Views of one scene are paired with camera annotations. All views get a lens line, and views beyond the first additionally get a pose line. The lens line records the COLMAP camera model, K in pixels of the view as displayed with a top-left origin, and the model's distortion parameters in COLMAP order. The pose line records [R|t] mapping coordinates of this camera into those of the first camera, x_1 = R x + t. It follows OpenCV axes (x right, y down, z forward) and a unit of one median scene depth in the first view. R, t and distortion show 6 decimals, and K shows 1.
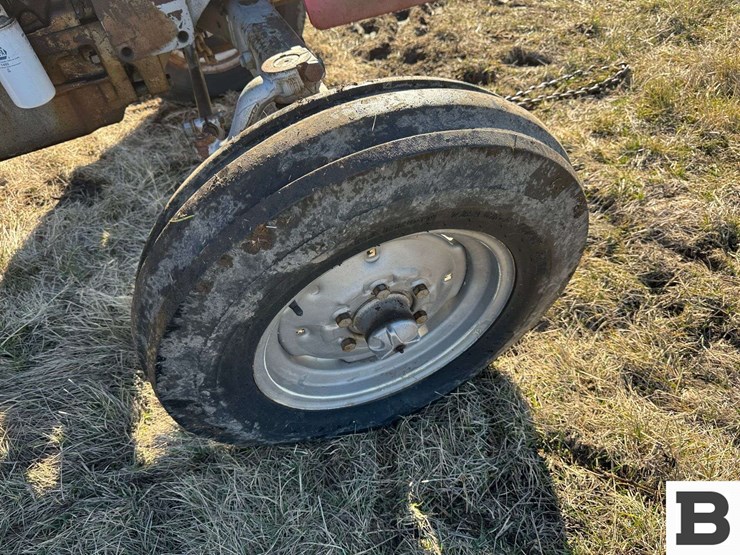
lens RADIAL K [[542.3, 0, 368.9], [0, 542.3, 282.3], [0, 0, 1]] dist [0.048743, -0.064074]
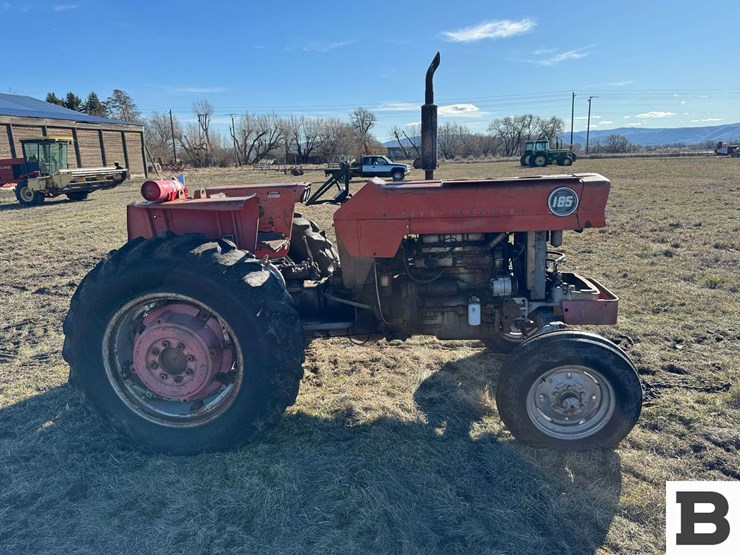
lens RADIAL K [[542.3, 0, 368.1], [0, 542.3, 284.8], [0, 0, 1]] dist [0.048743, -0.064074]
pose [[0.883582, 0.166410, -0.437711, 0.188703], [-0.374725, 0.811827, -0.447793, 0.968875], [0.280829, 0.559683, 0.779673, -1.539861]]
